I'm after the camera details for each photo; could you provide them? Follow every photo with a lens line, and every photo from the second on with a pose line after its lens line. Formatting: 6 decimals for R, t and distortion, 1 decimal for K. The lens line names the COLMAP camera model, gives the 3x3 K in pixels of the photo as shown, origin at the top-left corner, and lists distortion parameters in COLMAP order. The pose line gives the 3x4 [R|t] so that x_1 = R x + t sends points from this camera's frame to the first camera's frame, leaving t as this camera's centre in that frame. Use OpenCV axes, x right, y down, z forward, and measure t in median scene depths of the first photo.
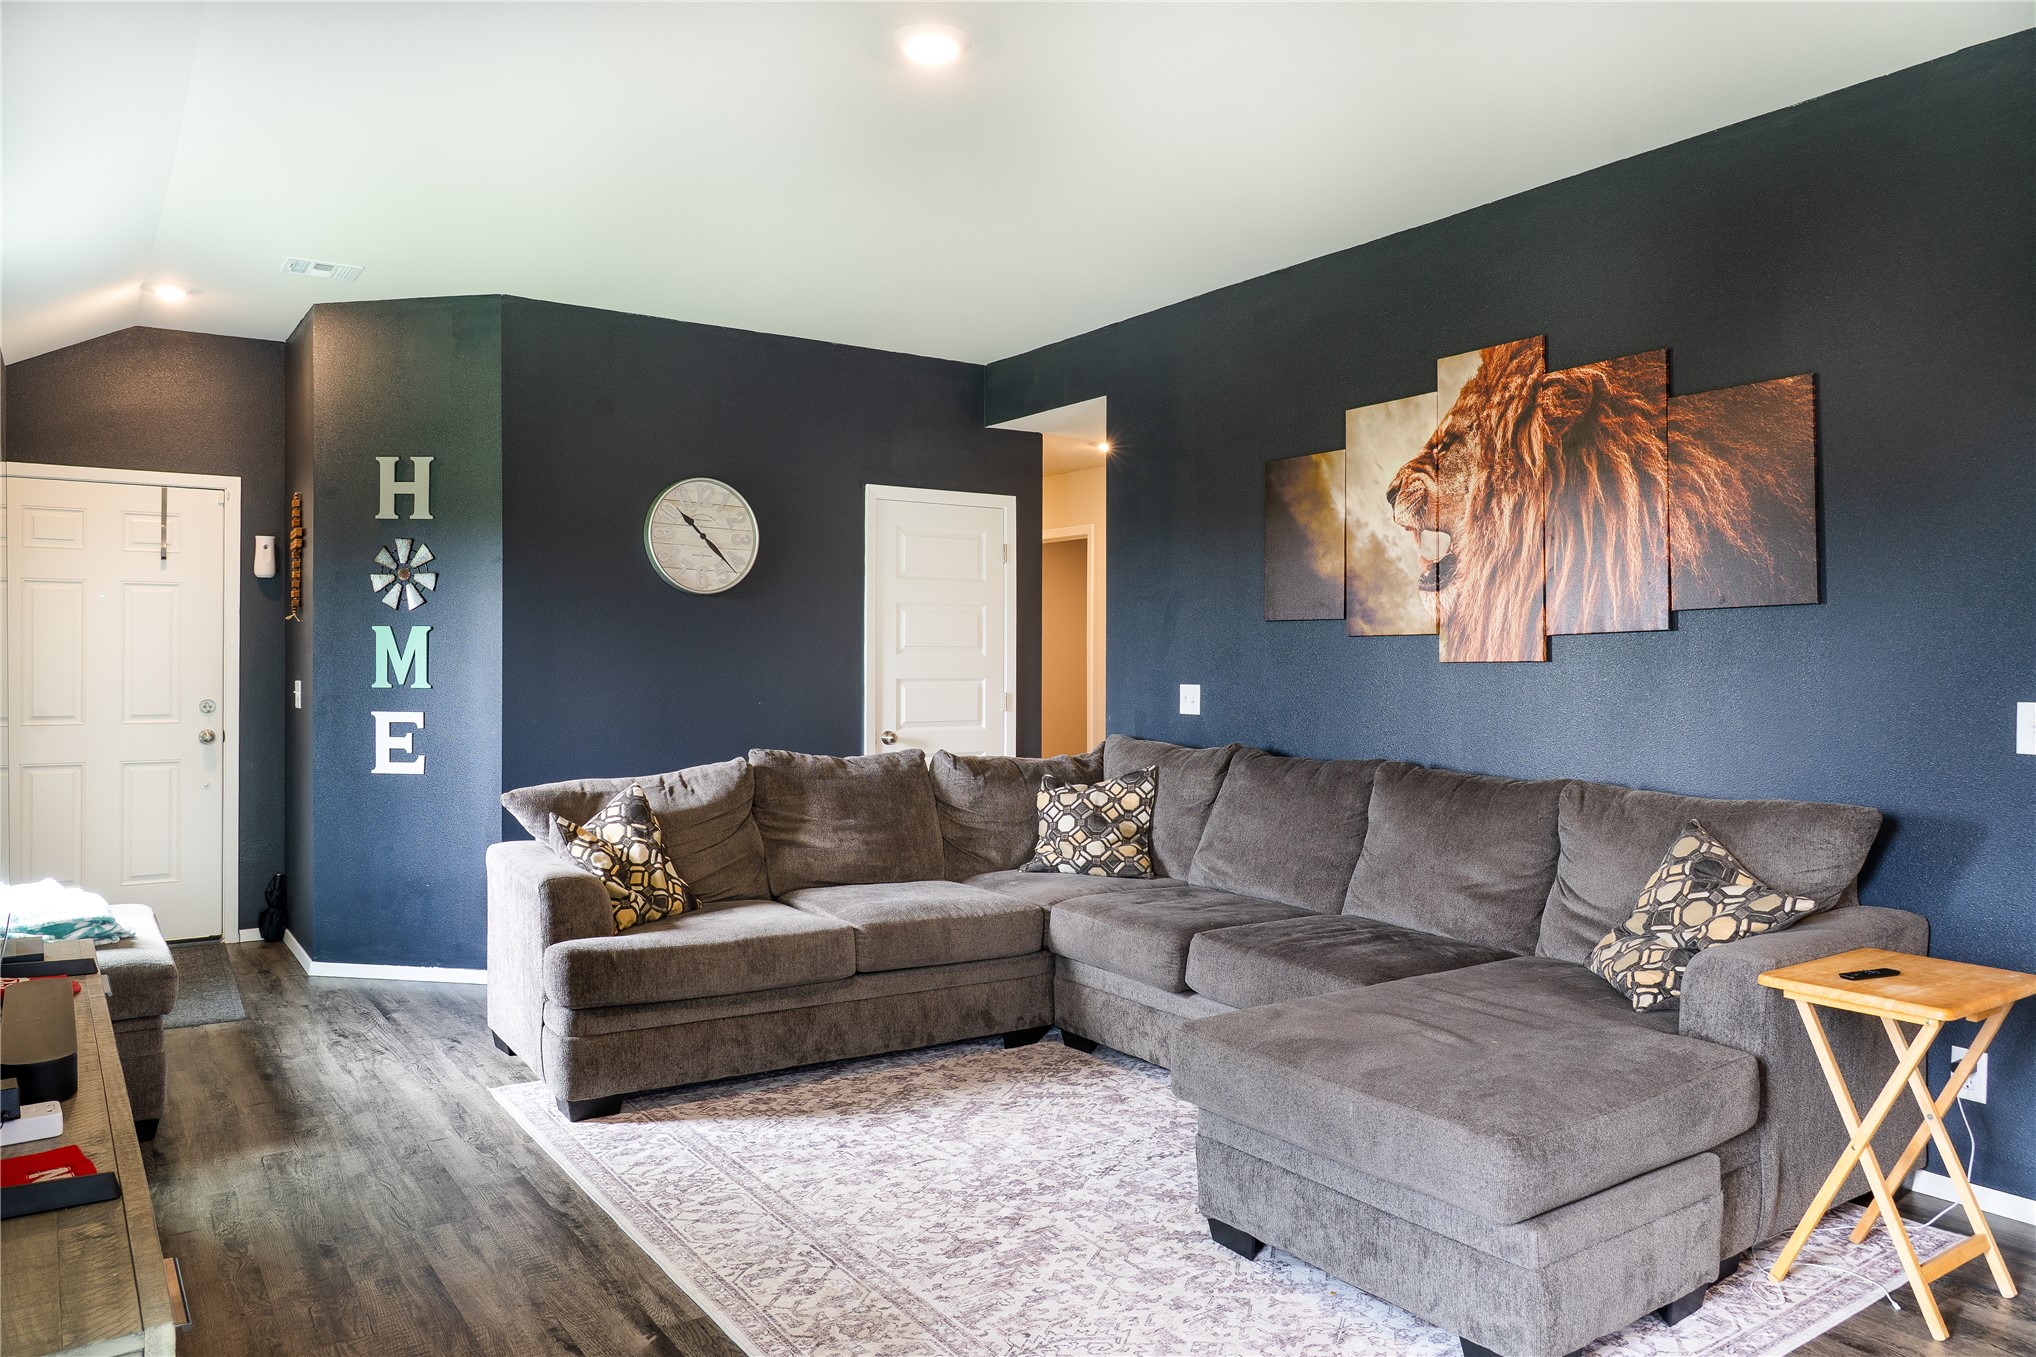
lens RADIAL K [[1405.5, 0, 1026.5], [0, 1405.5, 655.6], [0, 0, 1]] dist [-0.008389, 0.001673]
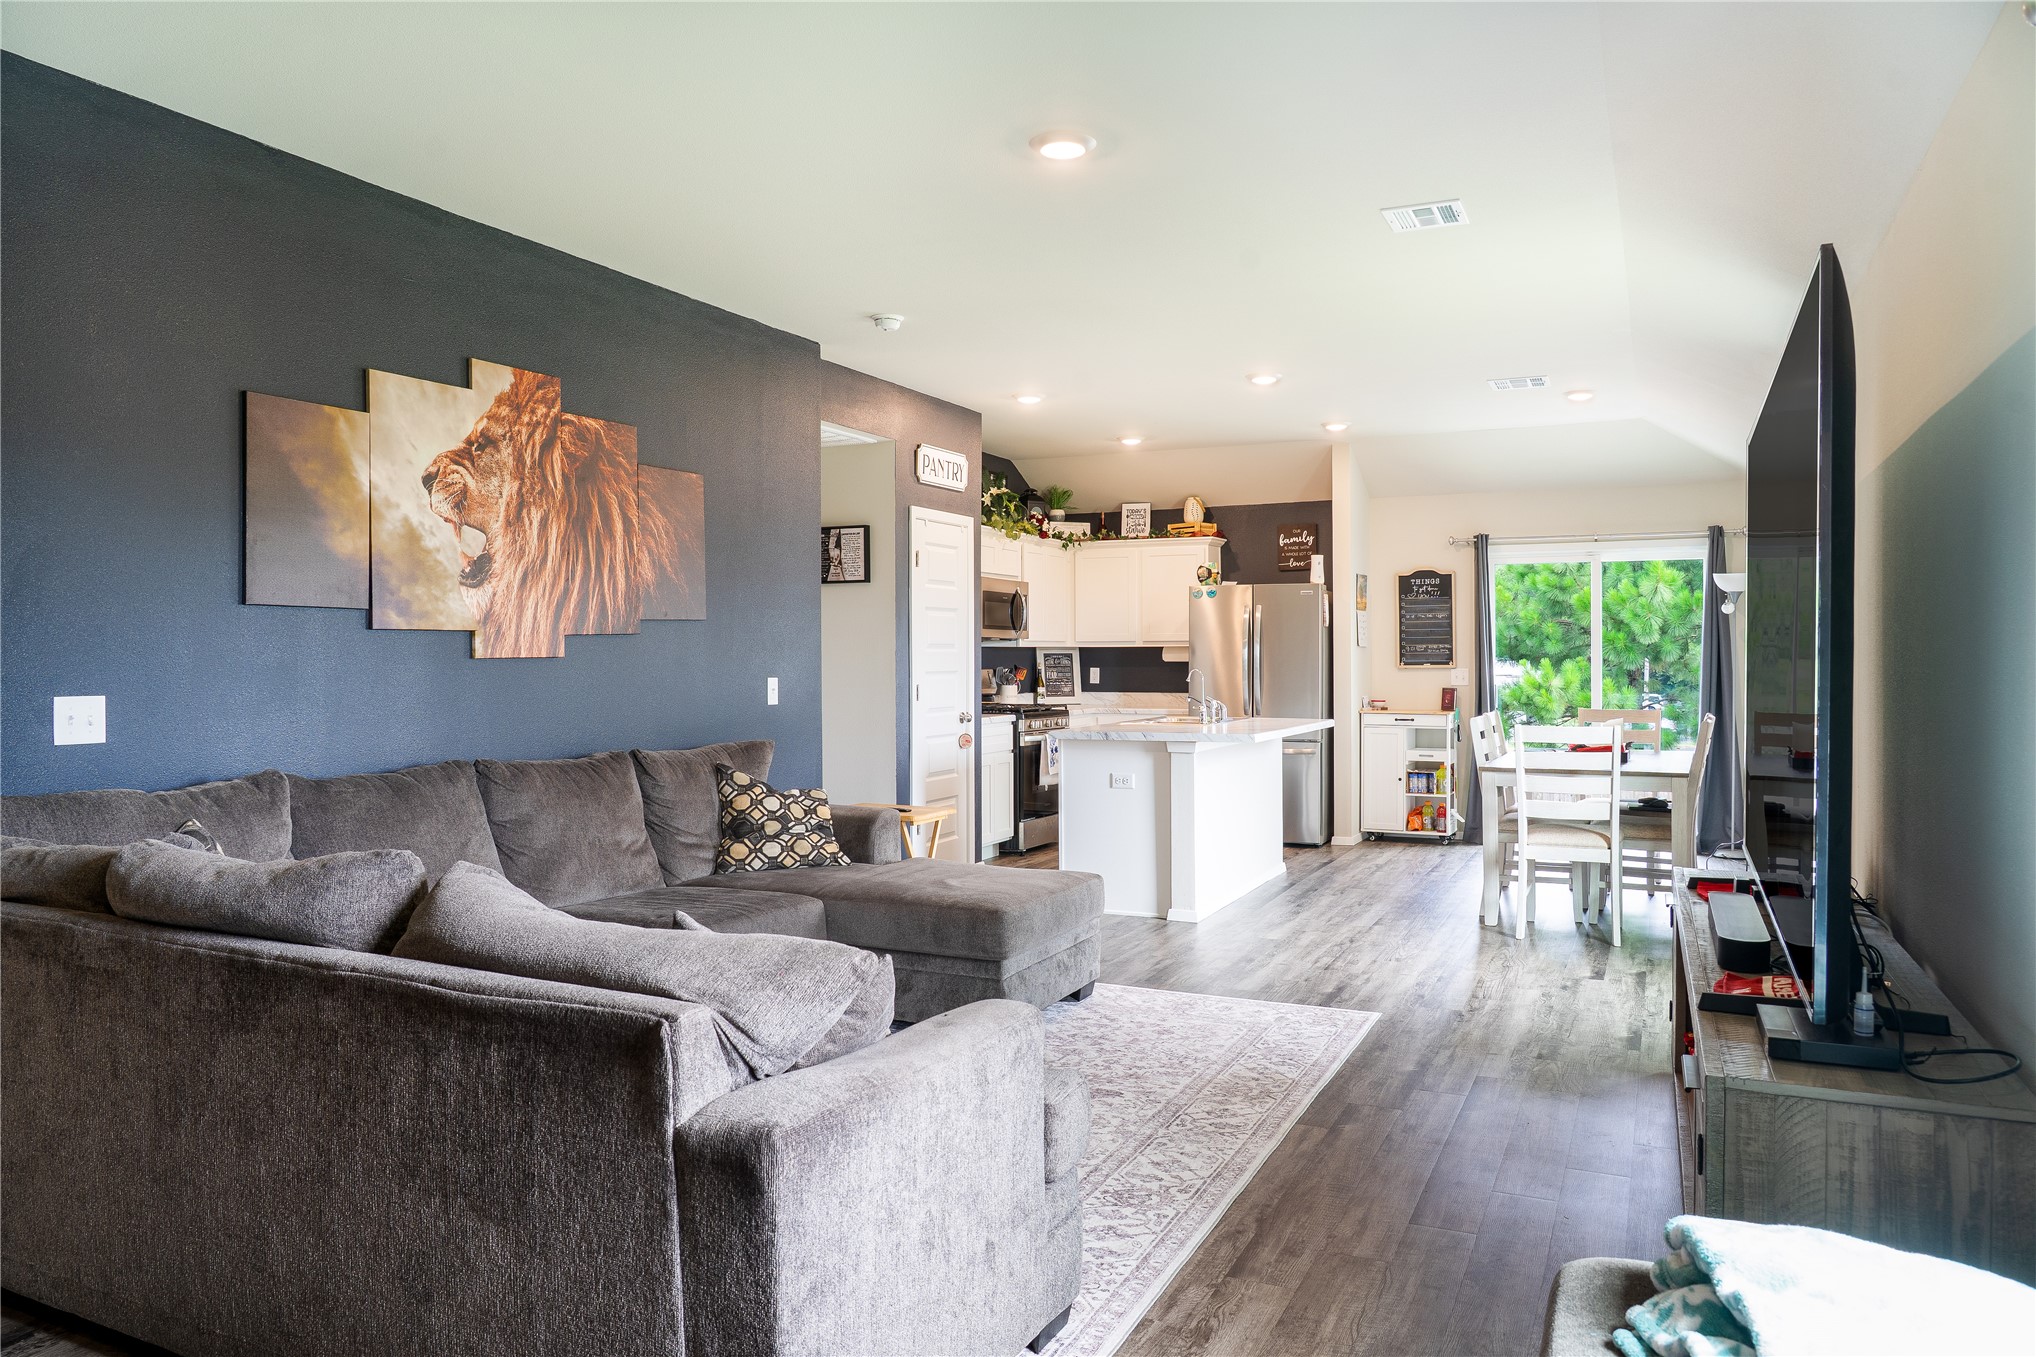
lens RADIAL K [[1374.7, 0, 1037.0], [0, 1374.7, 670.8], [0, 0, 1]] dist [-0.003244, 0.001128]
pose [[-0.511967, -0.008387, 0.858964, -0.756424], [-0.000002, 0.999952, 0.009762, 0.004061], [-0.859005, 0.004996, -0.511942, 1.146261]]
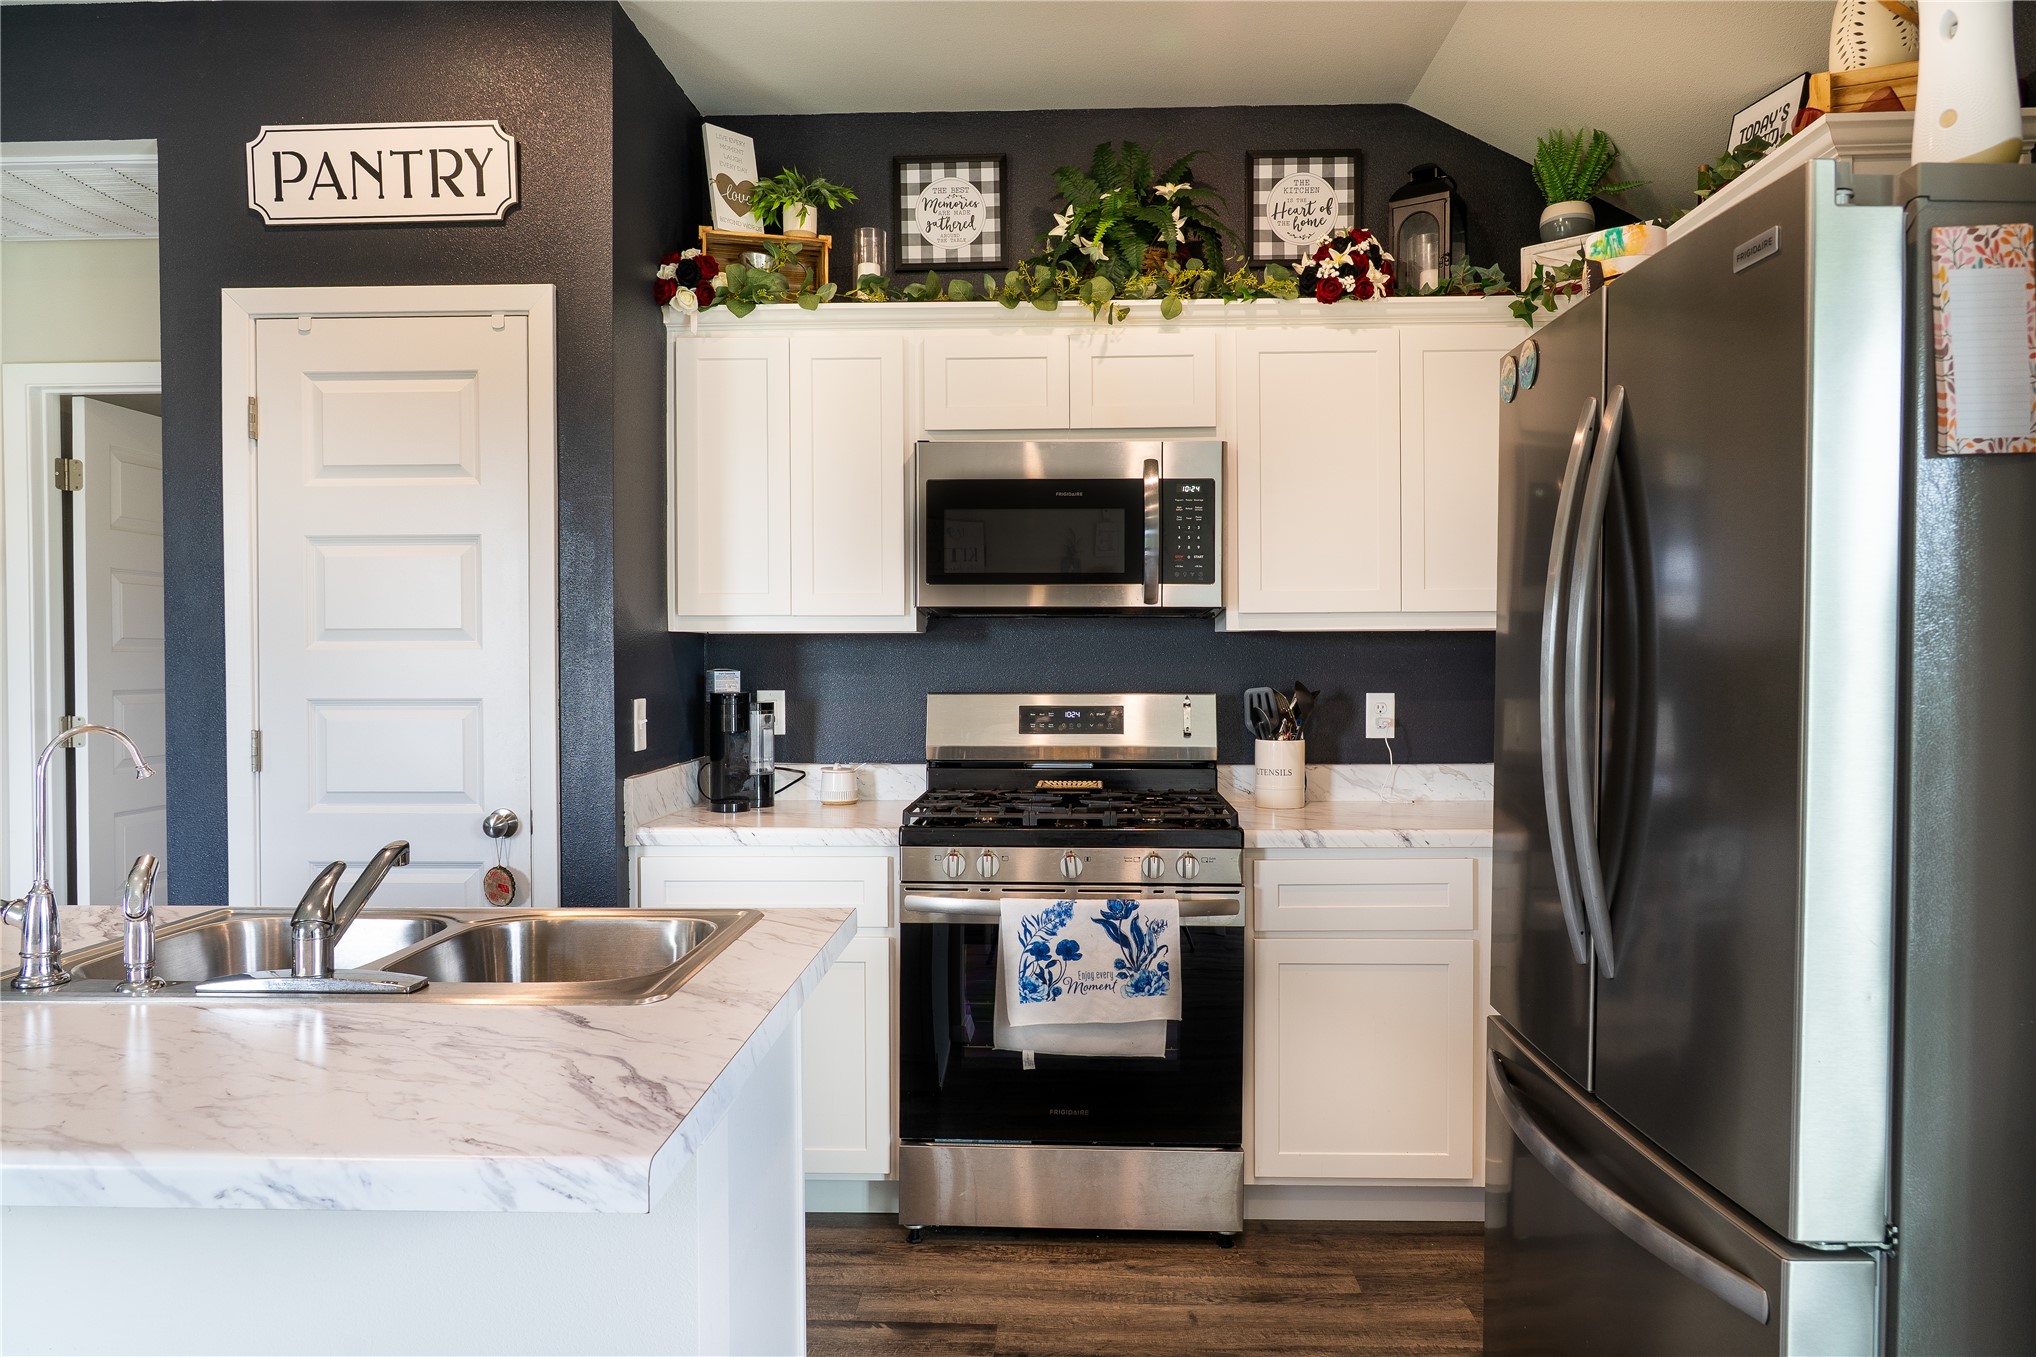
lens RADIAL K [[1382.3, 0, 1018.0], [0, 1382.3, 678.5], [0, 0, 1]] dist [-0.007523, 0.001929]
pose [[0.599360, -0.015438, 0.800331, 0.404499], [-0.000343, 0.999809, 0.019543, -0.001669], [-0.800479, -0.011987, 0.599240, -0.249514]]
